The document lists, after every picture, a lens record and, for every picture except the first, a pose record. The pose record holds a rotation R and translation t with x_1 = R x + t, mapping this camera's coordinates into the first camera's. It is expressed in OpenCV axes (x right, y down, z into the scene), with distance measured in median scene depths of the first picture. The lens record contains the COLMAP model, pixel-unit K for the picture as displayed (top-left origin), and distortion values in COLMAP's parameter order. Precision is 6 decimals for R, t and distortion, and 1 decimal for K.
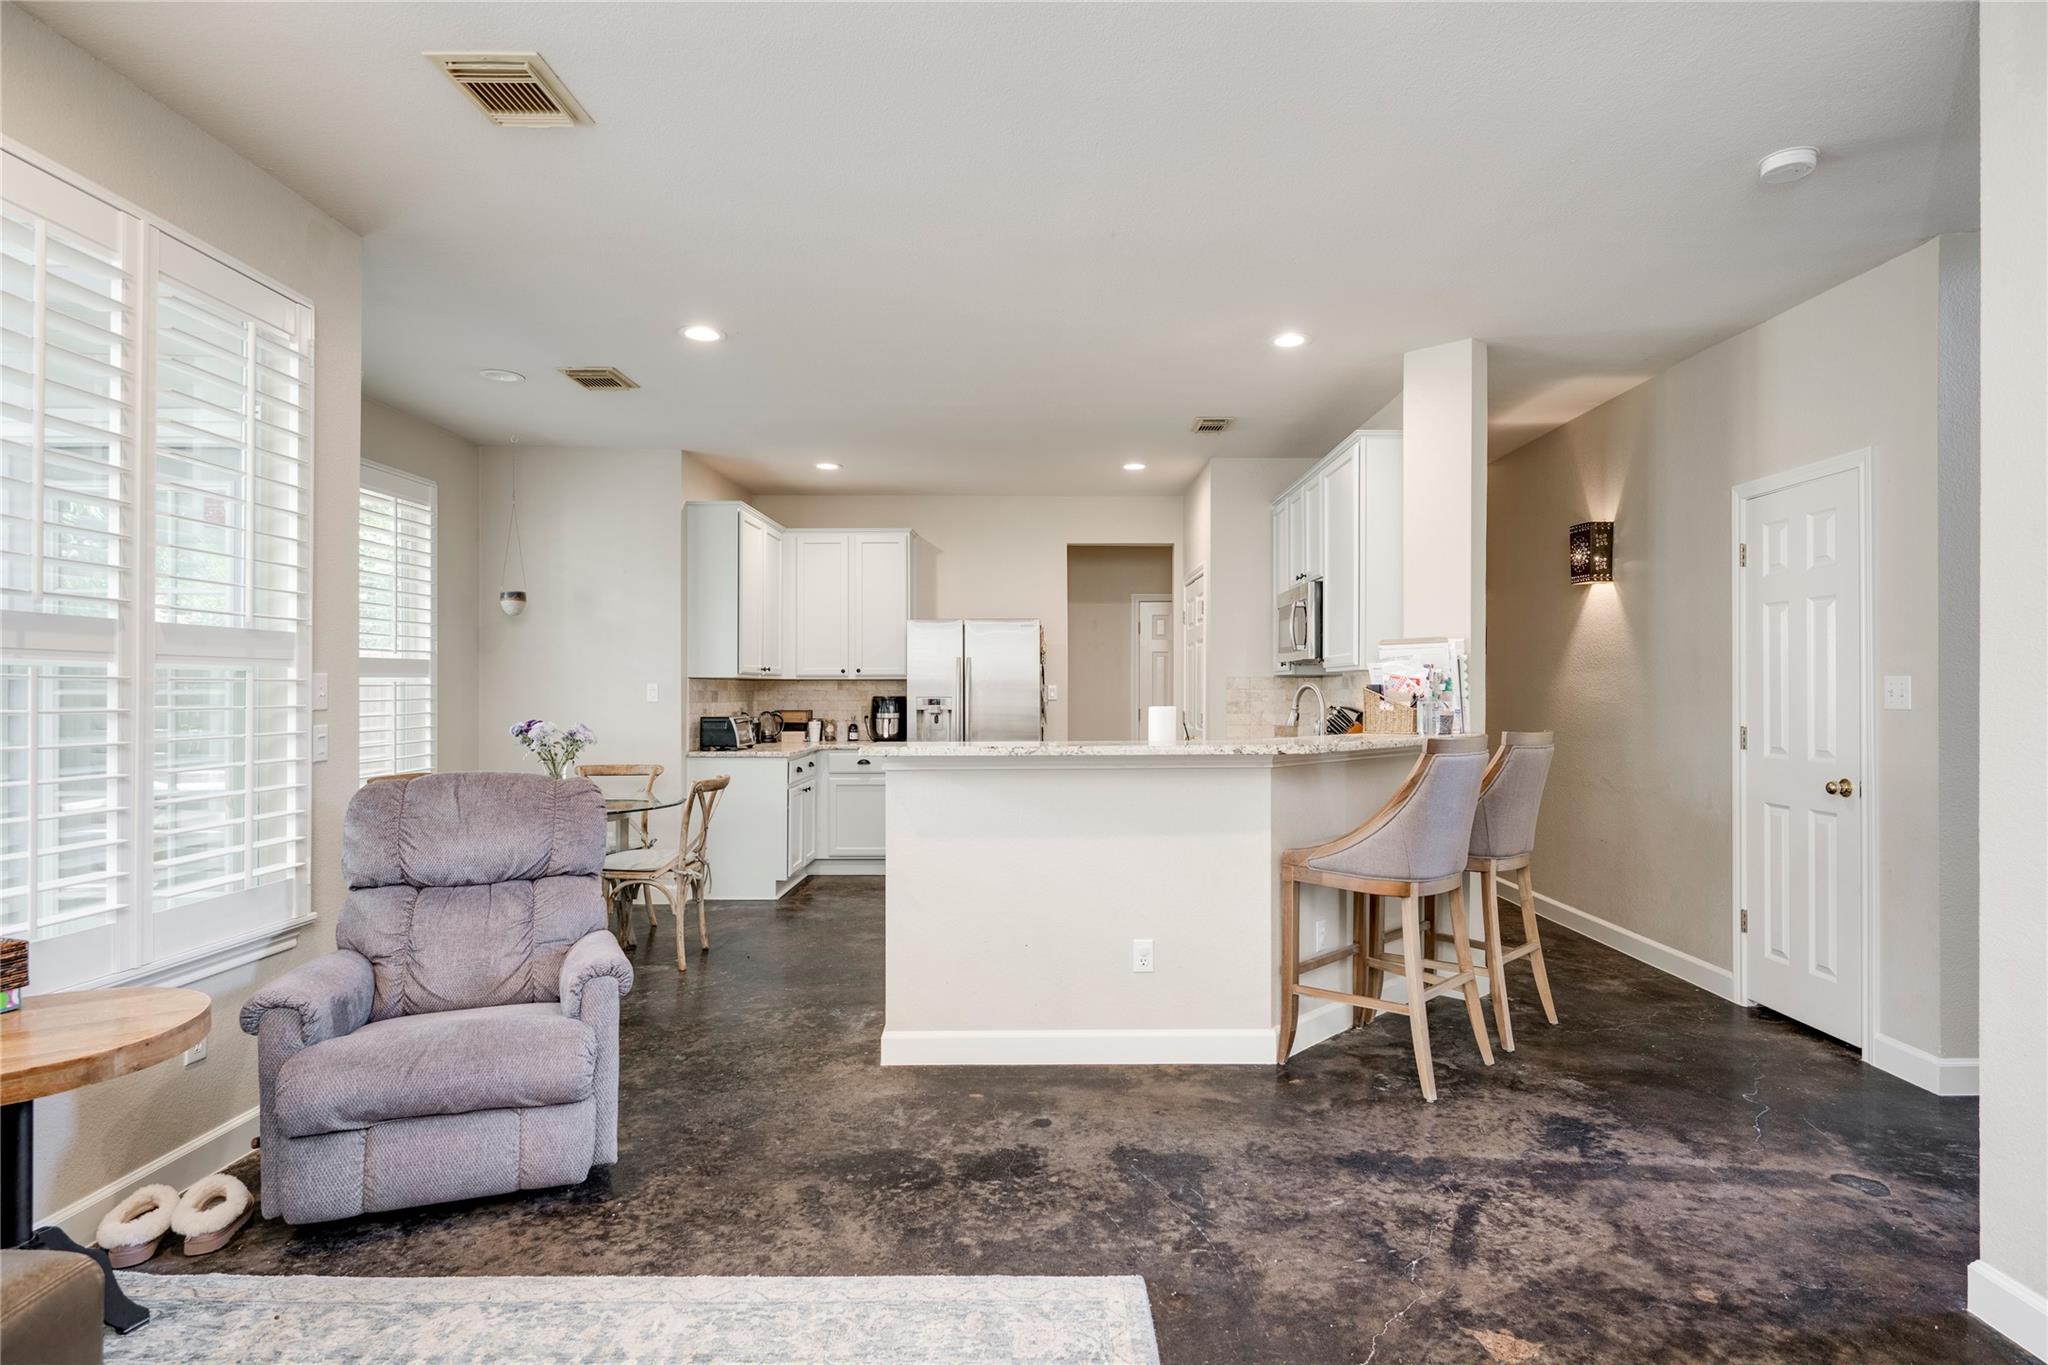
lens RADIAL K [[1048.9, 0, 1039.9], [0, 1048.9, 682.8], [0, 0, 1]] dist [-0.002122, -0.000475]
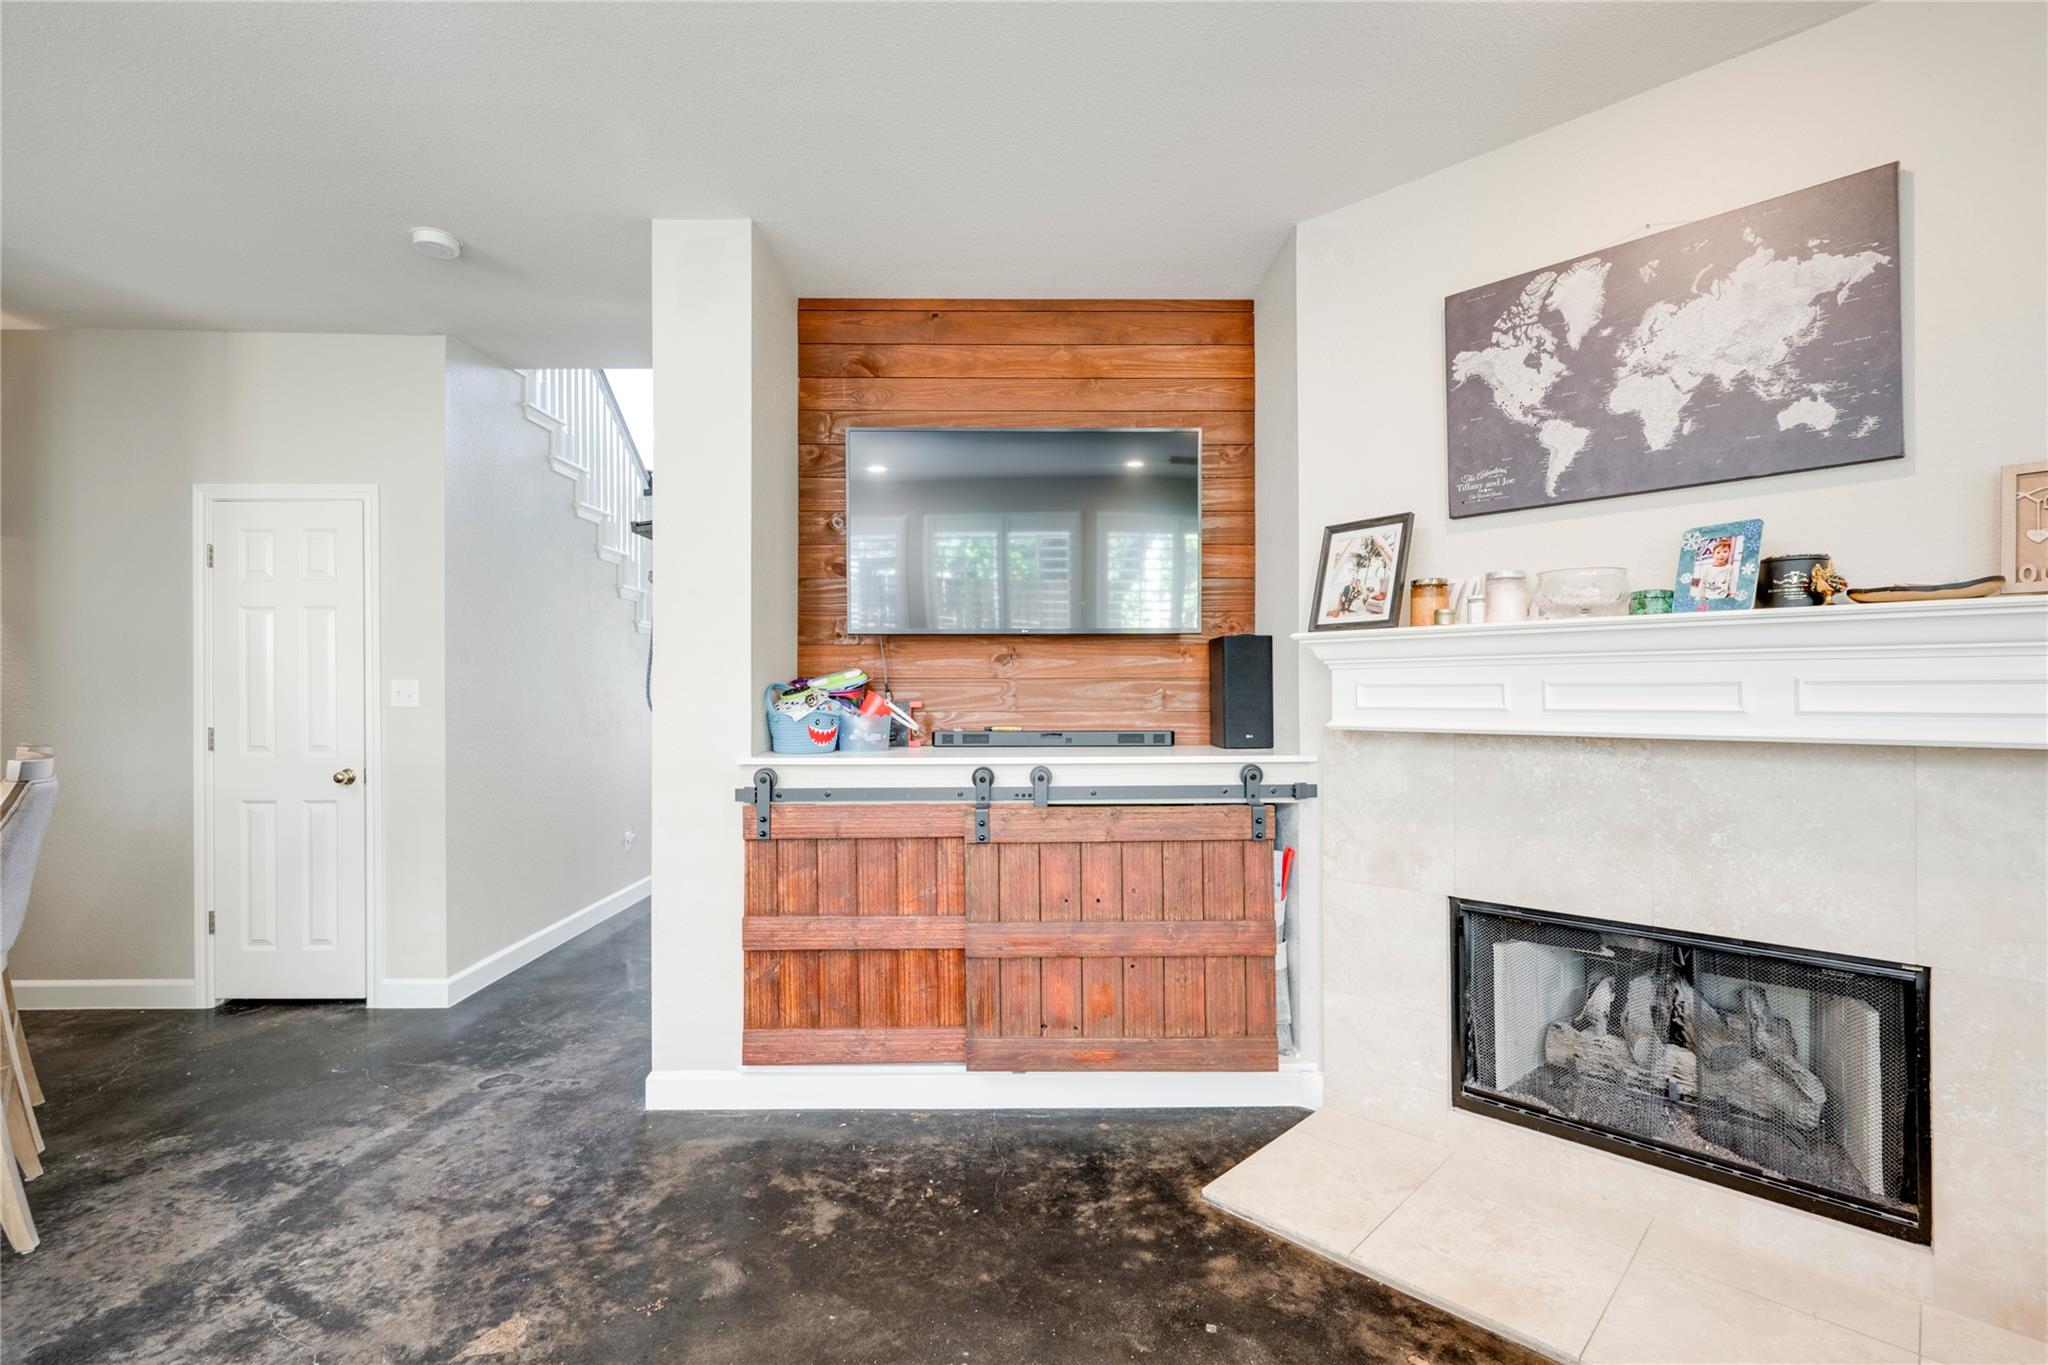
lens RADIAL K [[925.9, 0, 1032.1], [0, 925.9, 687.0], [0, 0, 1]] dist [0.000065, 0.000331]
pose [[-0.002914, 0.000410, 0.999996, -0.407905], [-0.008719, 0.999962, -0.000436, -0.005460], [-0.999958, -0.008720, -0.002910, 0.432473]]
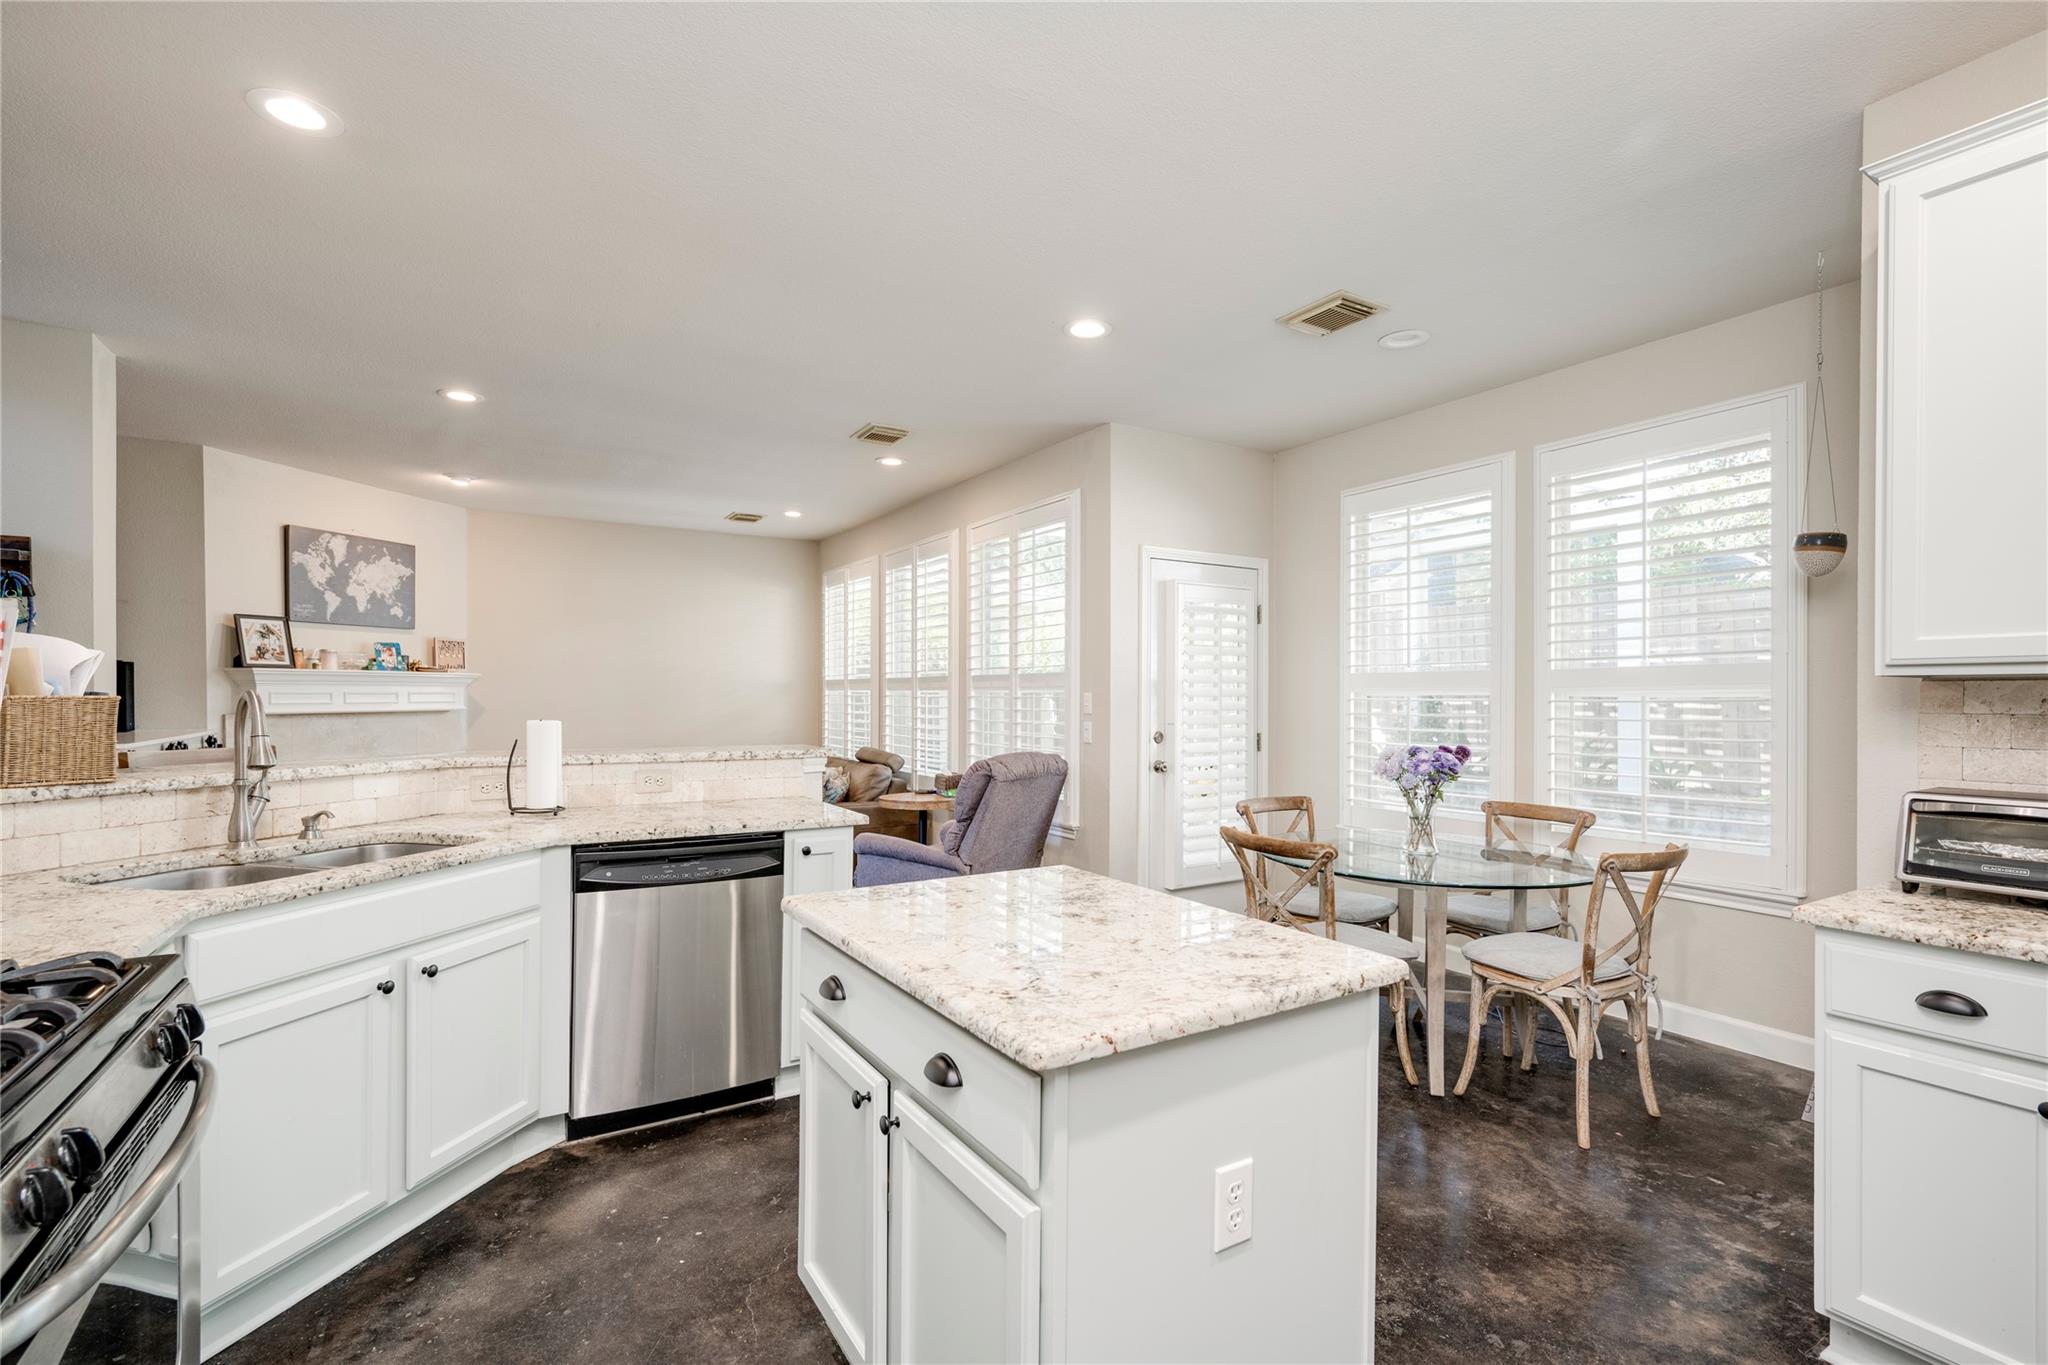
lens RADIAL K [[938.8, 0, 1040.7], [0, 938.8, 700.2], [0, 0, 1]] dist [-0.000369, -0.000289]
pose [[-0.853690, -0.002195, -0.520777, 0.280893], [0.001219, 0.999980, -0.006212, 0.024580], [0.520780, -0.005938, -0.853670, 3.225484]]
